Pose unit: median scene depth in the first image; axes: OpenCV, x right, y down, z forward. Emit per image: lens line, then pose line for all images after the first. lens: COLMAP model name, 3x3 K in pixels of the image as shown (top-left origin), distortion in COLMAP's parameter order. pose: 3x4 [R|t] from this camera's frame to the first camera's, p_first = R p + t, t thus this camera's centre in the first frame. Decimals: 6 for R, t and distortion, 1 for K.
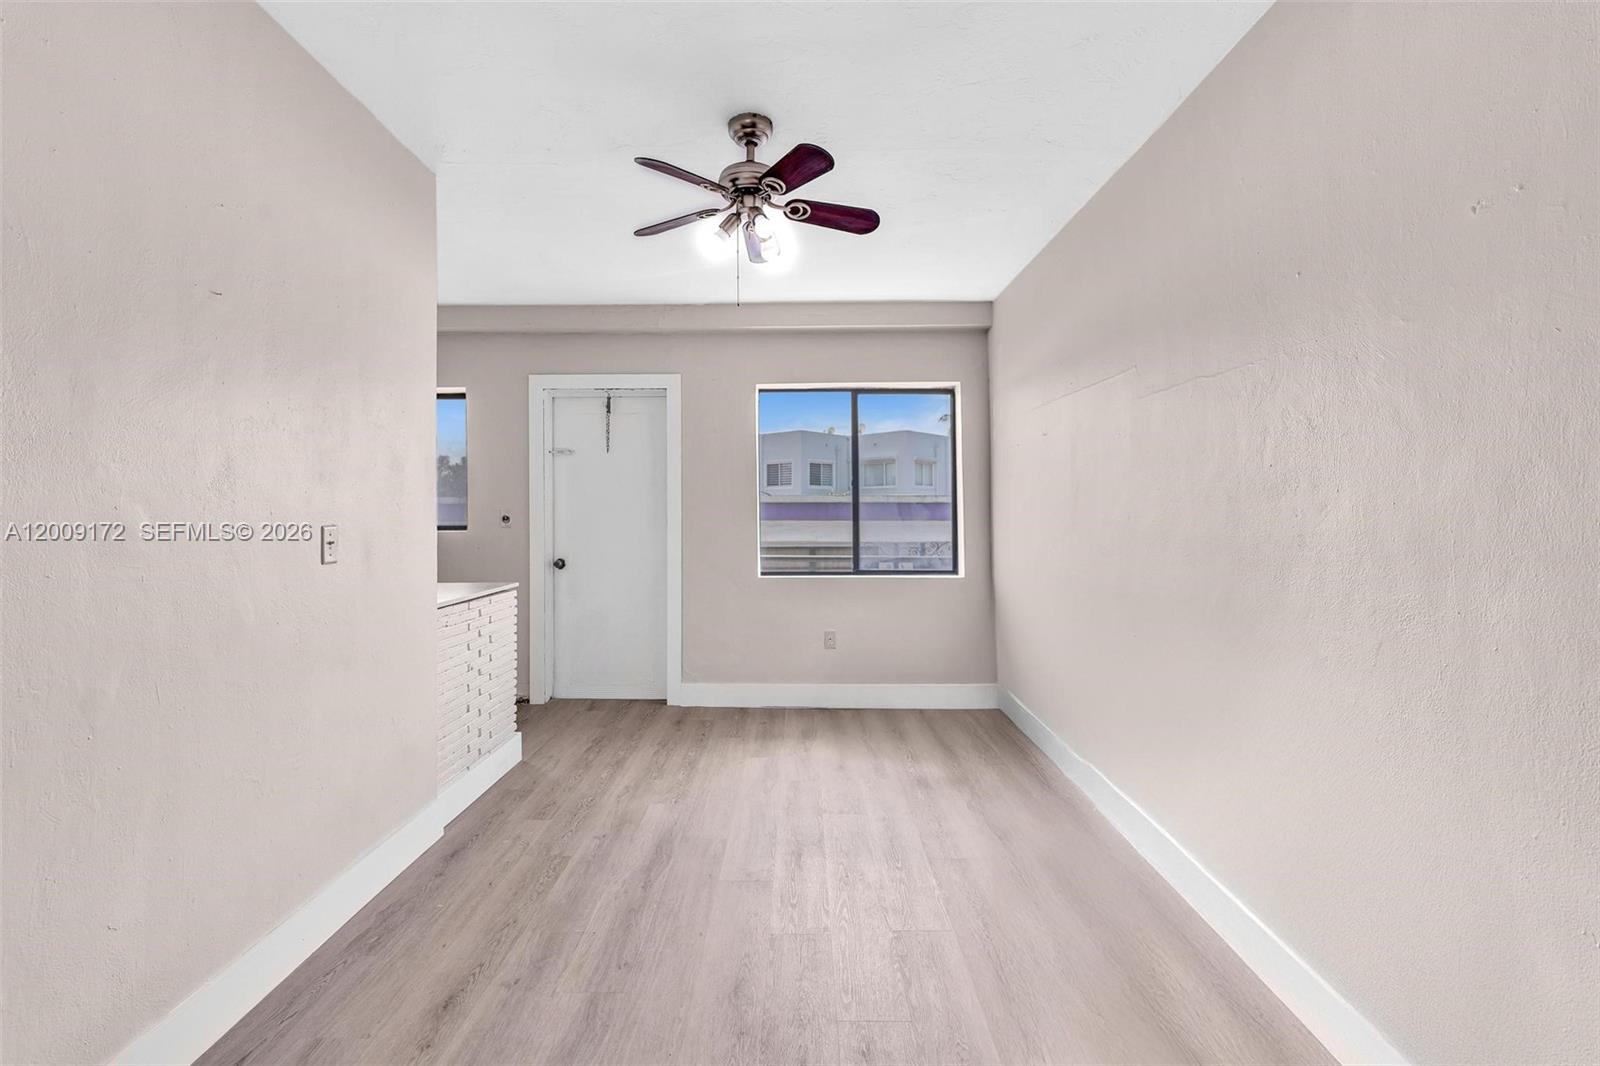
lens RADIAL K [[719.3, 0, 793.5], [0, 719.3, 496.3], [0, 0, 1]] dist [-0.001280, 0.000182]
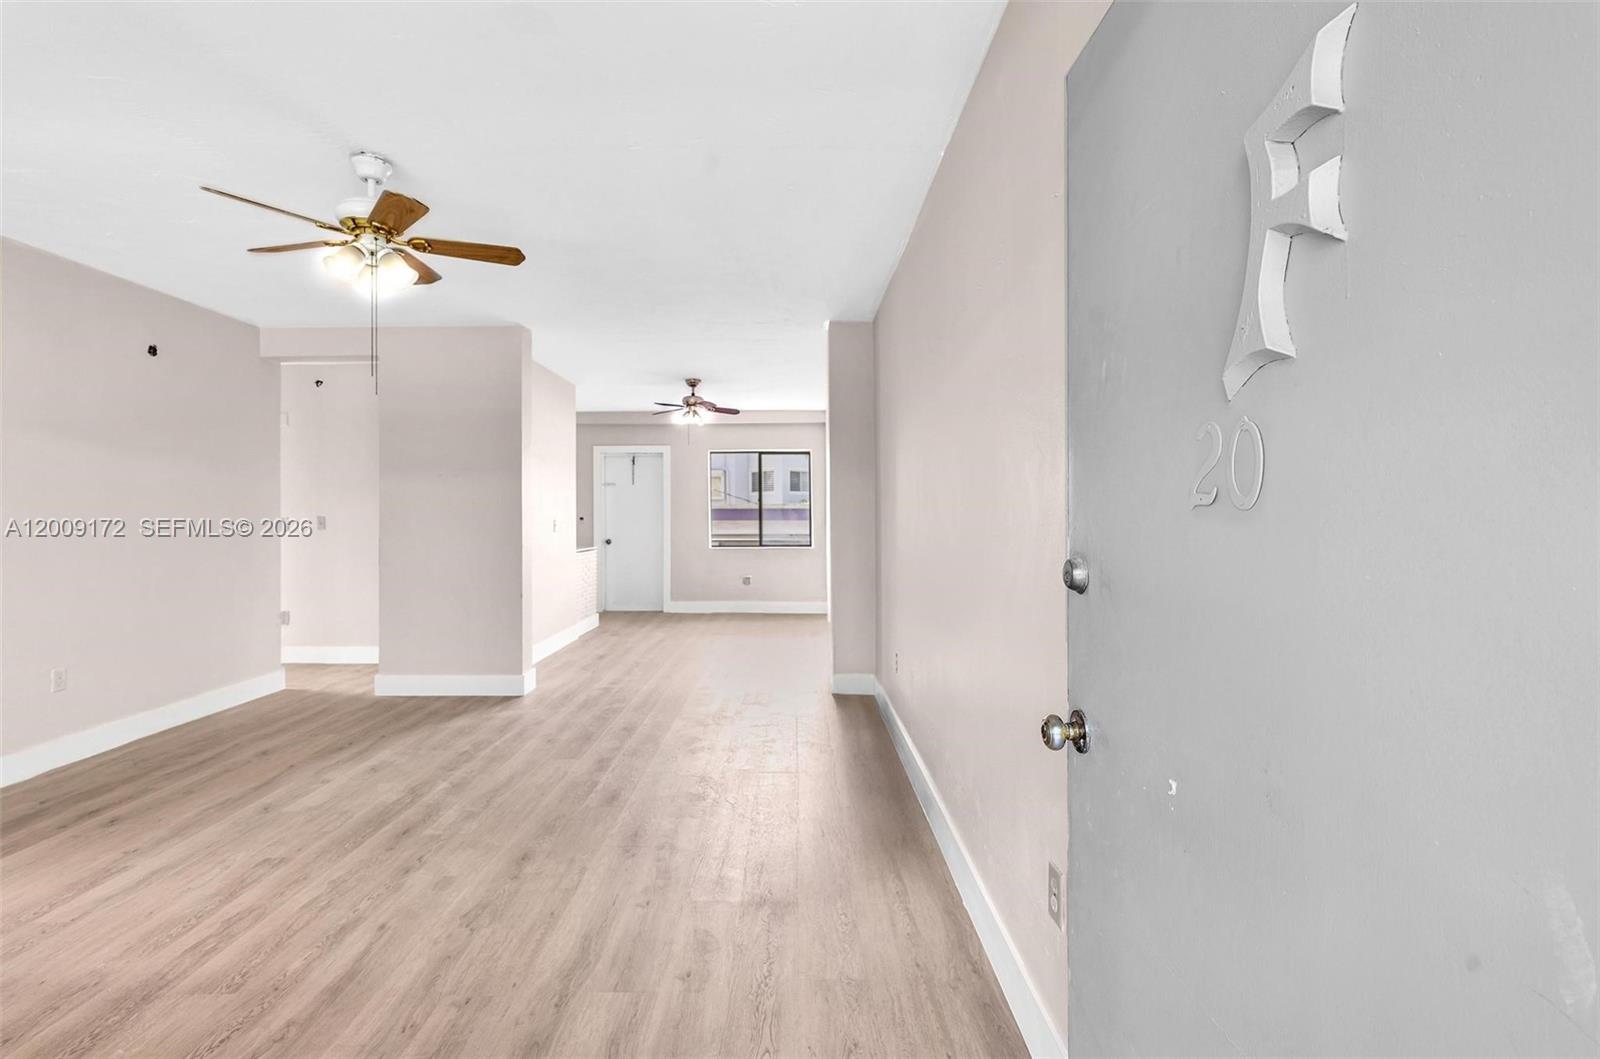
lens RADIAL K [[733.2, 0, 794.1], [0, 733.2, 511.8], [0, 0, 1]] dist [0.000215, 0.000685]
pose [[0.999982, -0.000344, 0.005922, 0.240105], [0.000243, 0.999856, 0.016948, -0.029610], [-0.005927, -0.016946, 0.999839, -1.427840]]
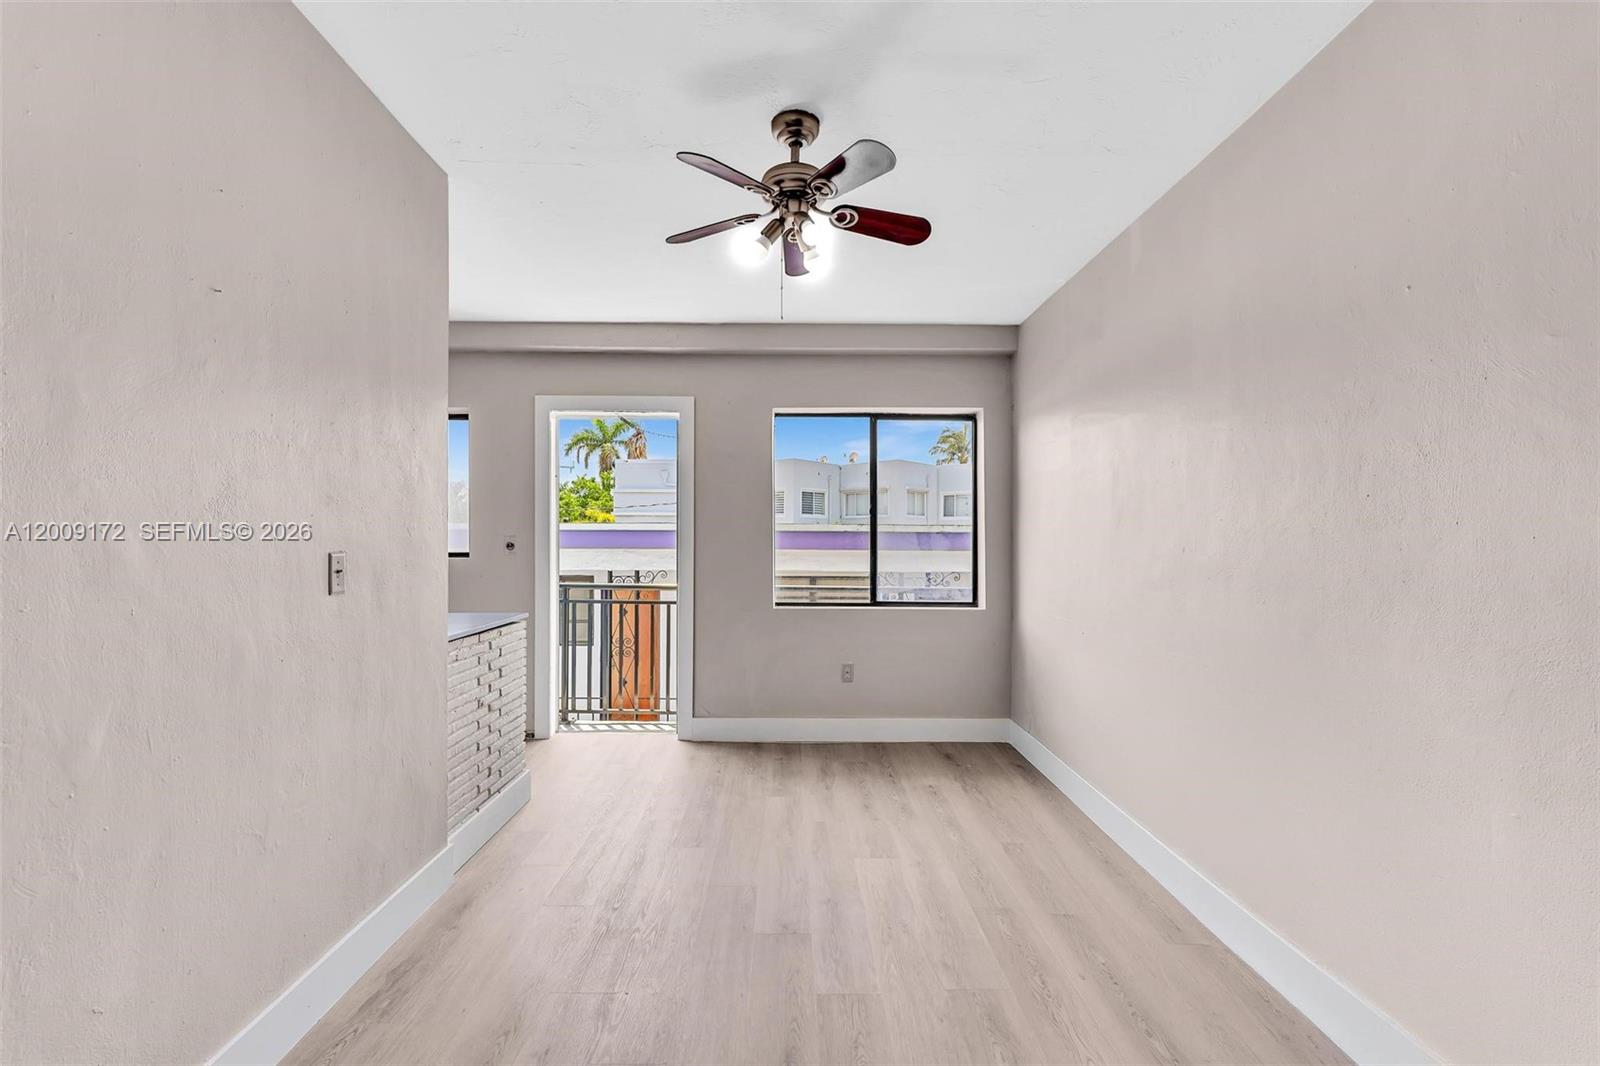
lens RADIAL K [[716.4, 0, 797.2], [0, 716.4, 531.5], [0, 0, 1]] dist [-0.001908, 0.000395]
pose [[0.999745, 0.007628, 0.021254, -0.053567], [-0.007822, 0.999928, 0.009061, 0.000792], [-0.021184, -0.009225, 0.999733, 0.052288]]
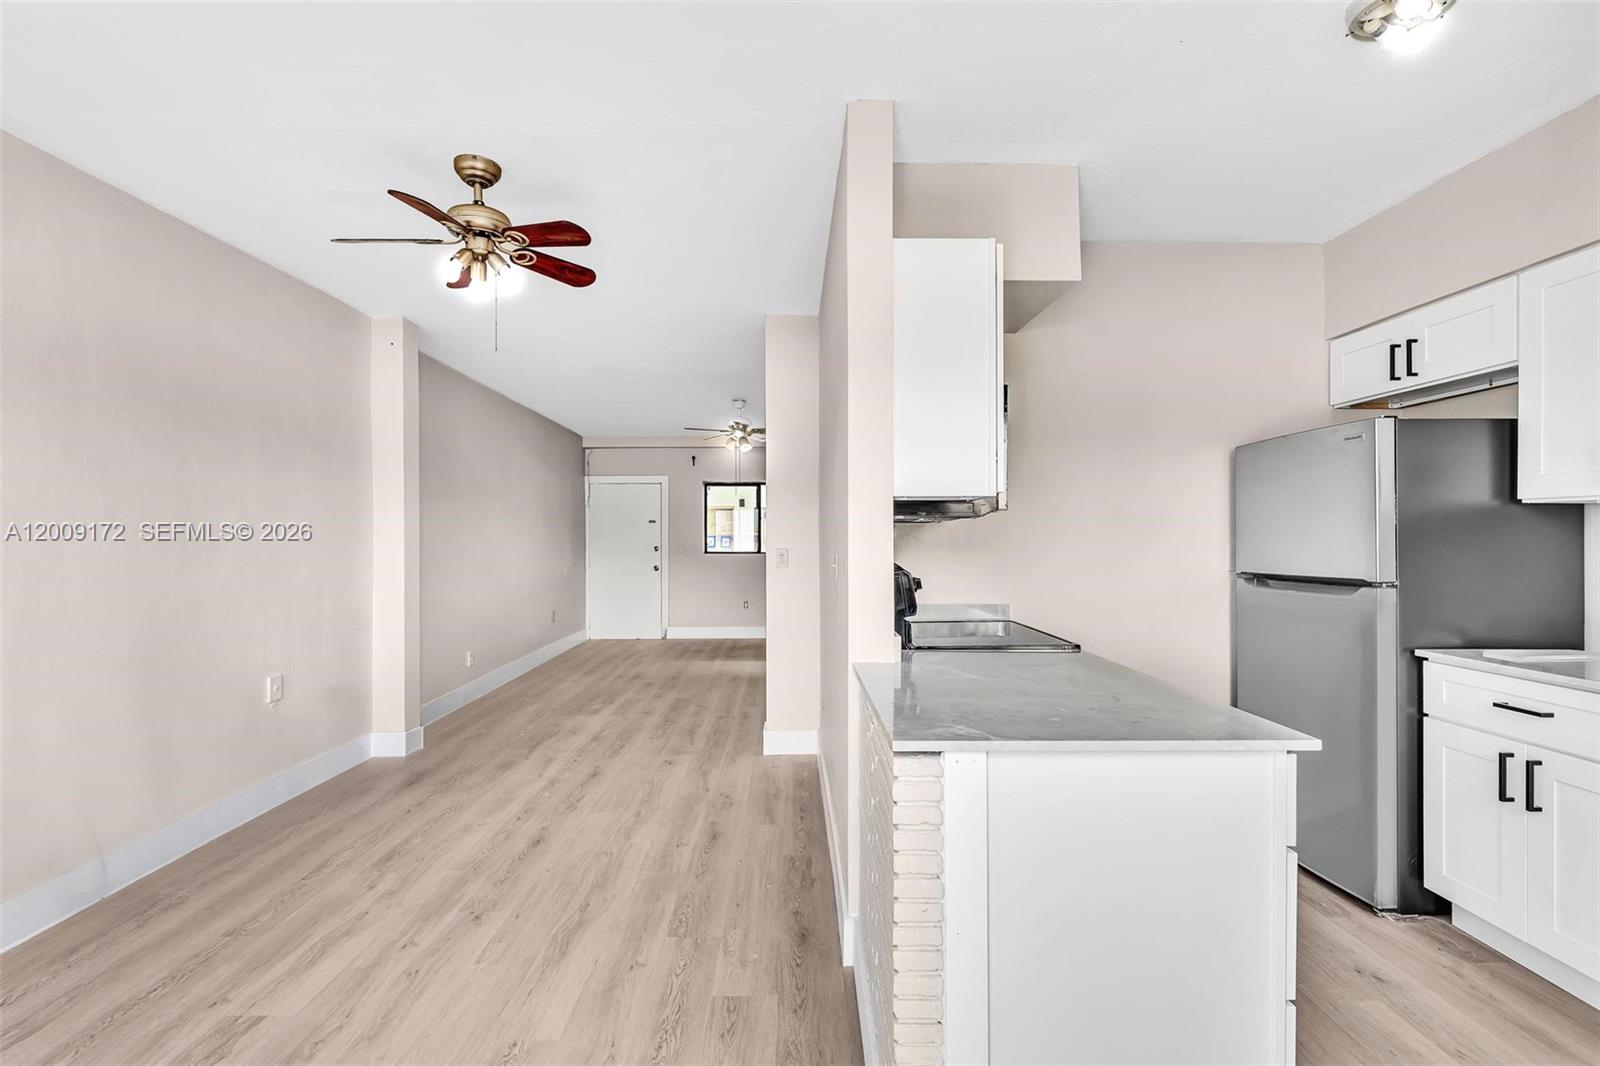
lens RADIAL K [[733.9, 0, 798.1], [0, 733.9, 543.1], [0, 0, 1]] dist [-0.001798, 0.000320]
pose [[-0.999868, 0.005493, -0.015299, -0.368803], [0.005748, 0.999844, -0.016704, 0.031271], [0.015205, -0.016790, -0.999743, 1.532615]]
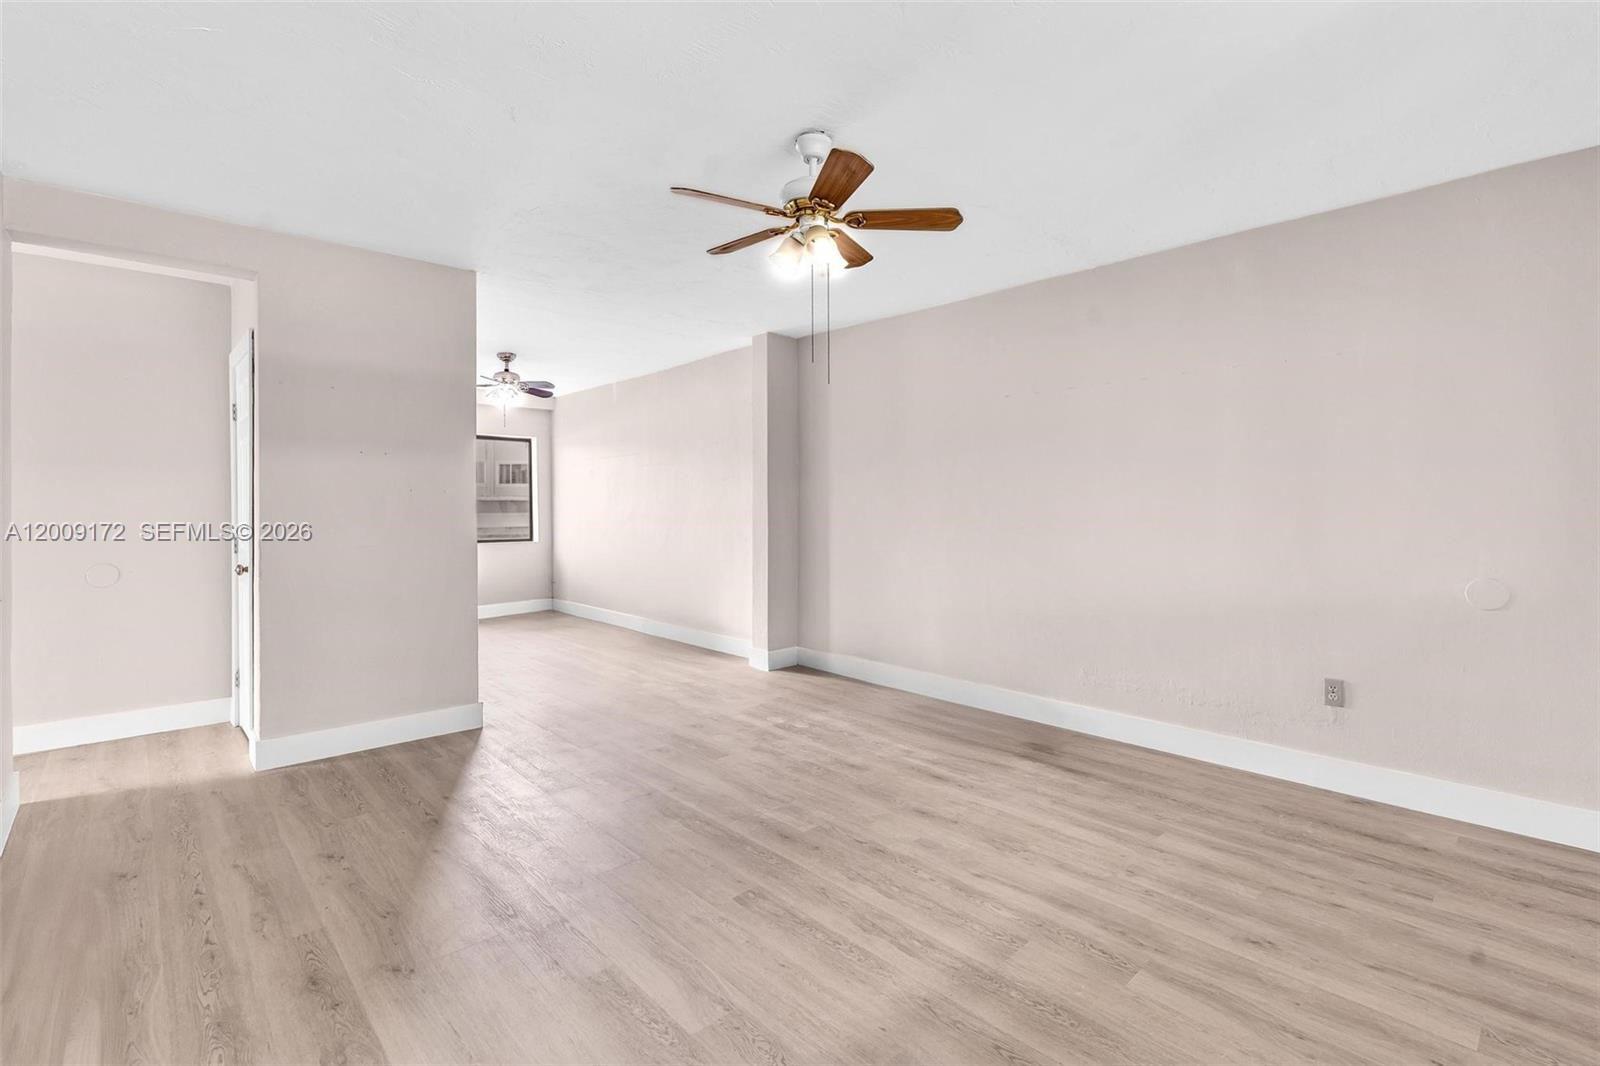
lens RADIAL K [[727.0, 0, 796.1], [0, 727.0, 527.2], [0, 0, 1]] dist [-0.003990, 0.000006]
pose [[0.728962, -0.018557, 0.684302, -0.785907], [-0.014770, 0.998973, 0.042825, -0.023942], [-0.684394, -0.041325, 0.727940, -1.155667]]
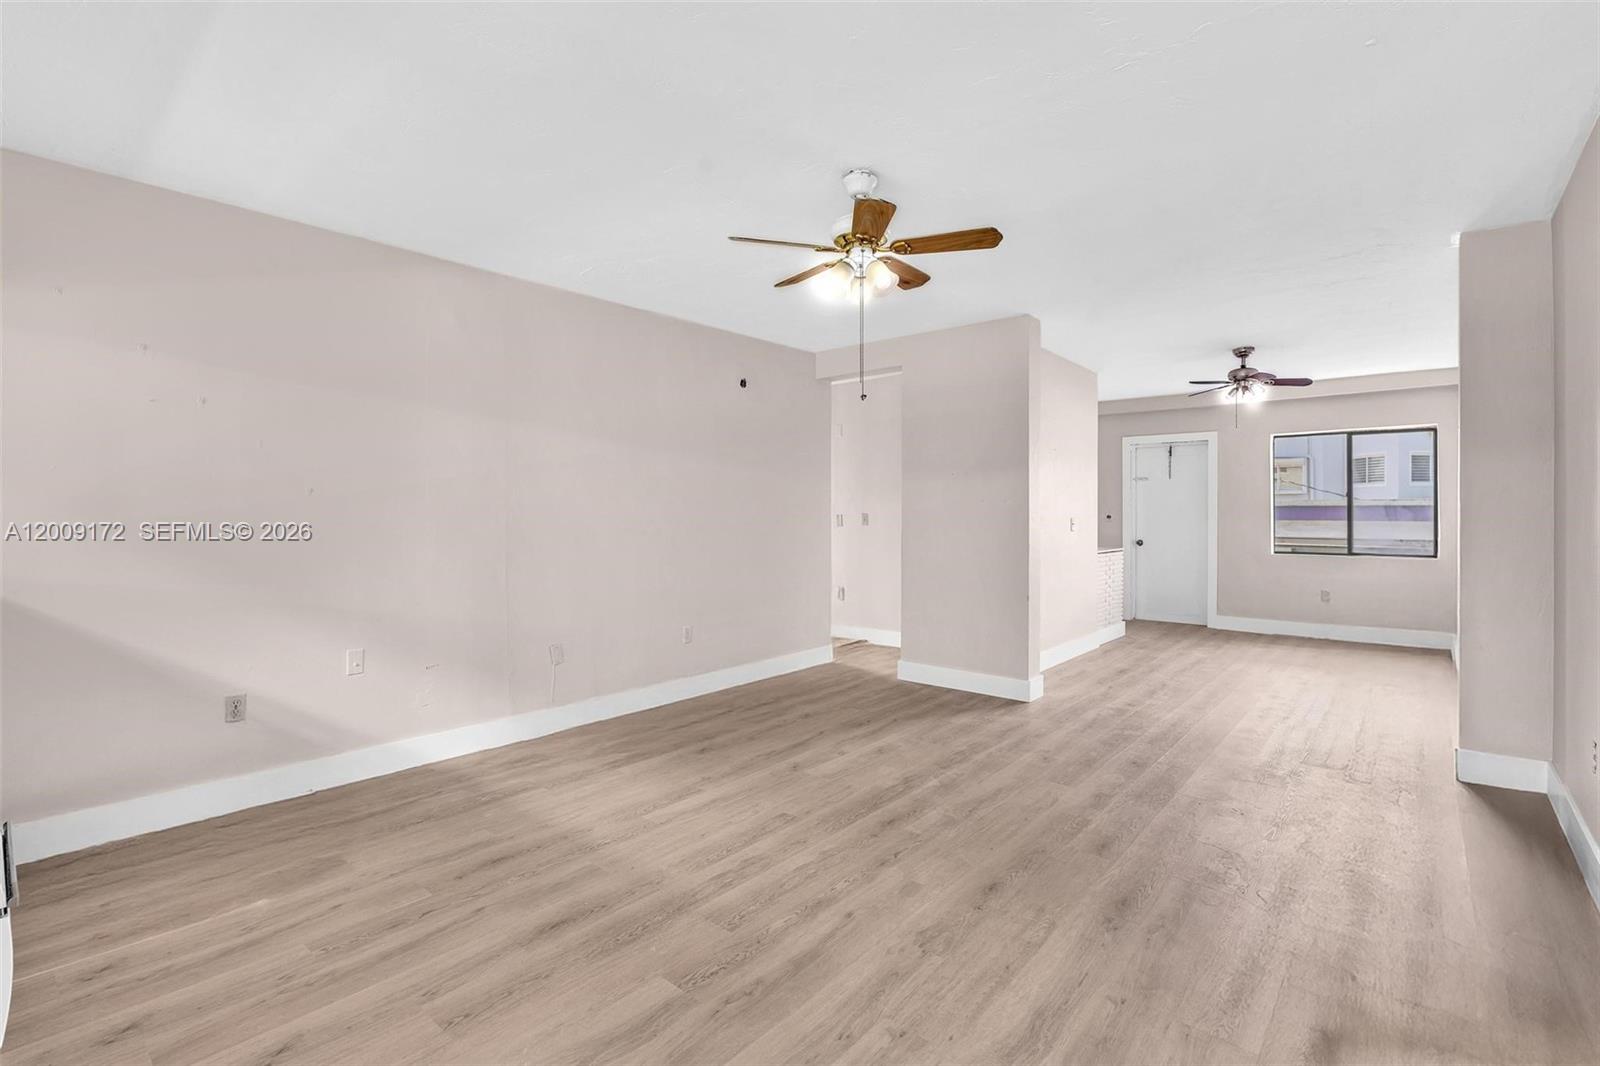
lens RADIAL K [[734.0, 0, 795.6], [0, 734.0, 516.8], [0, 0, 1]] dist [-0.007188, -0.000013]
pose [[0.763138, 0.007294, -0.646194, 0.273521], [0.011128, 0.999640, 0.024426, -0.032344], [0.646140, -0.025831, 0.762782, -1.310351]]
